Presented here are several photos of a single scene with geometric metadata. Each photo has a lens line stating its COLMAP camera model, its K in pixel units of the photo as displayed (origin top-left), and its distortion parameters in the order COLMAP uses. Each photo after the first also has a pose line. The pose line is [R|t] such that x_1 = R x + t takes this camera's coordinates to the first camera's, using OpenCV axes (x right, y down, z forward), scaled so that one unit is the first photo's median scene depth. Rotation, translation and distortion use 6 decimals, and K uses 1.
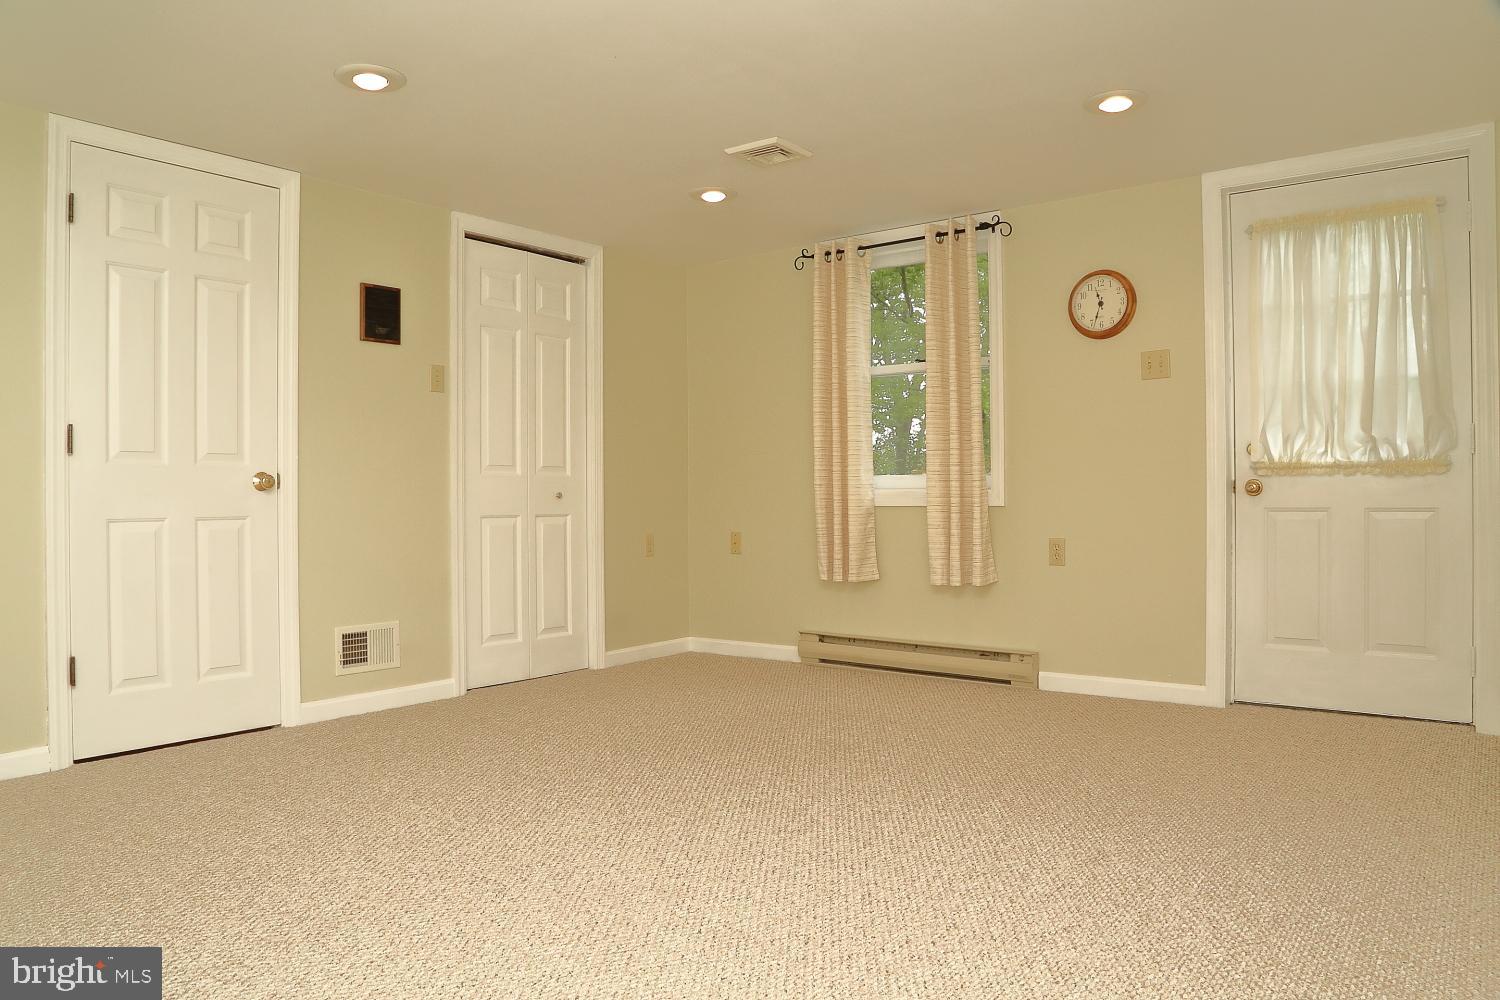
lens RADIAL K [[1026.0, 0, 751.6], [0, 1026.0, 493.2], [0, 0, 1]] dist [-0.112243, 0.060920]
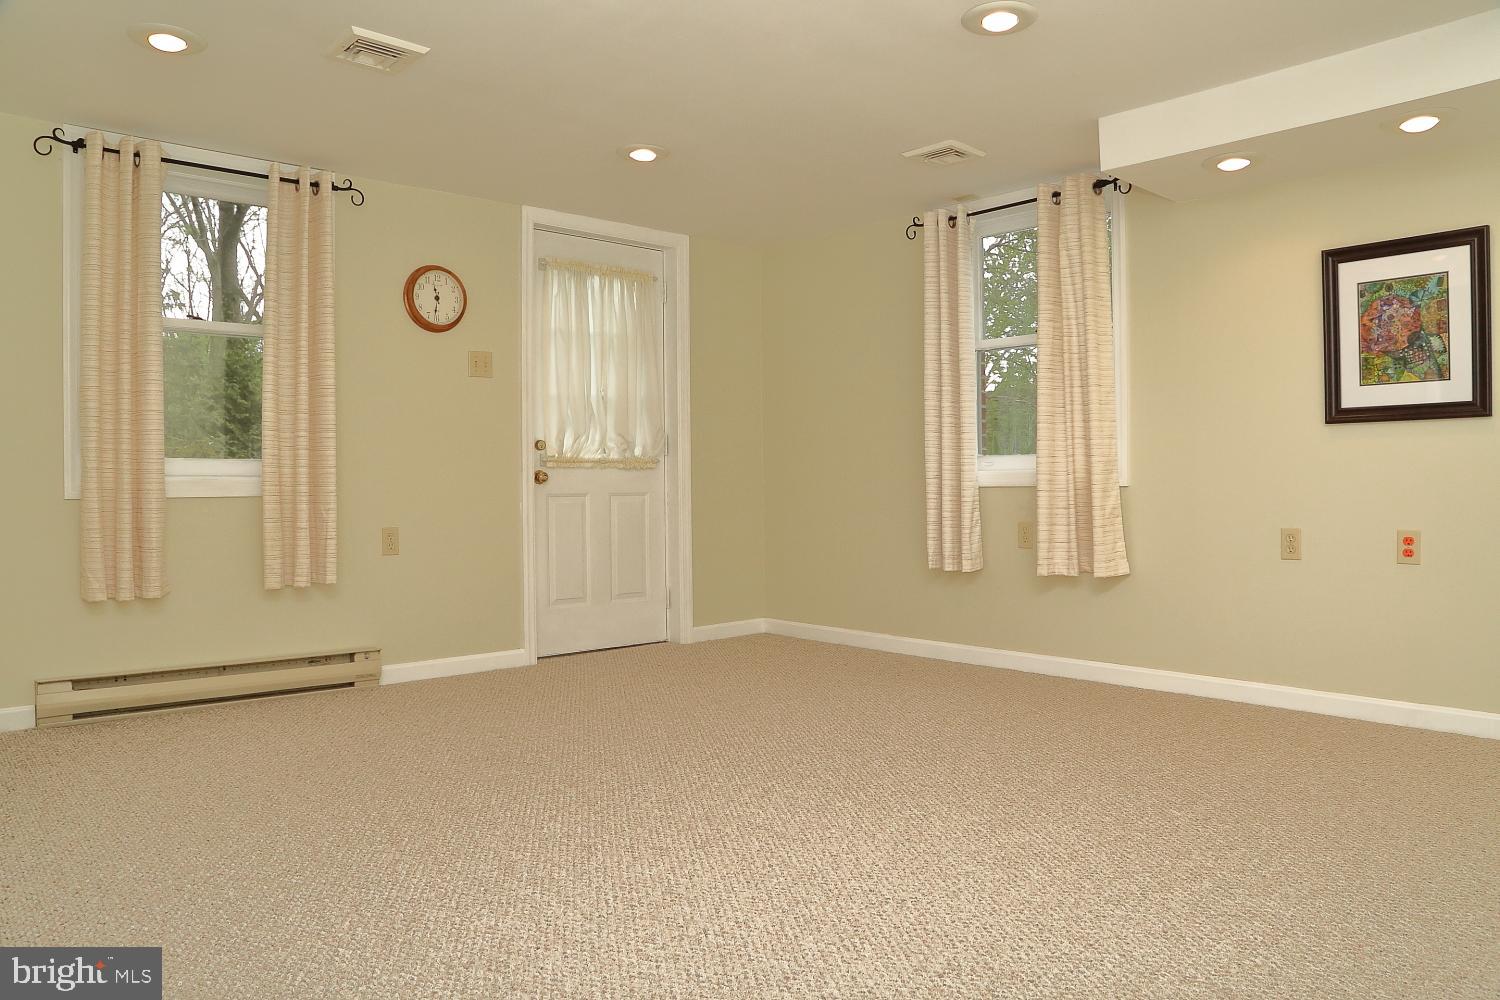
lens RADIAL K [[1026.0, 0, 751.6], [0, 1026.0, 493.2], [0, 0, 1]] dist [-0.112243, 0.060920]
pose [[0.200282, -0.000681, 0.979738, -0.631130], [0.006257, 0.999980, -0.000584, 0.015171], [-0.979718, 0.006247, 0.200282, 0.500007]]
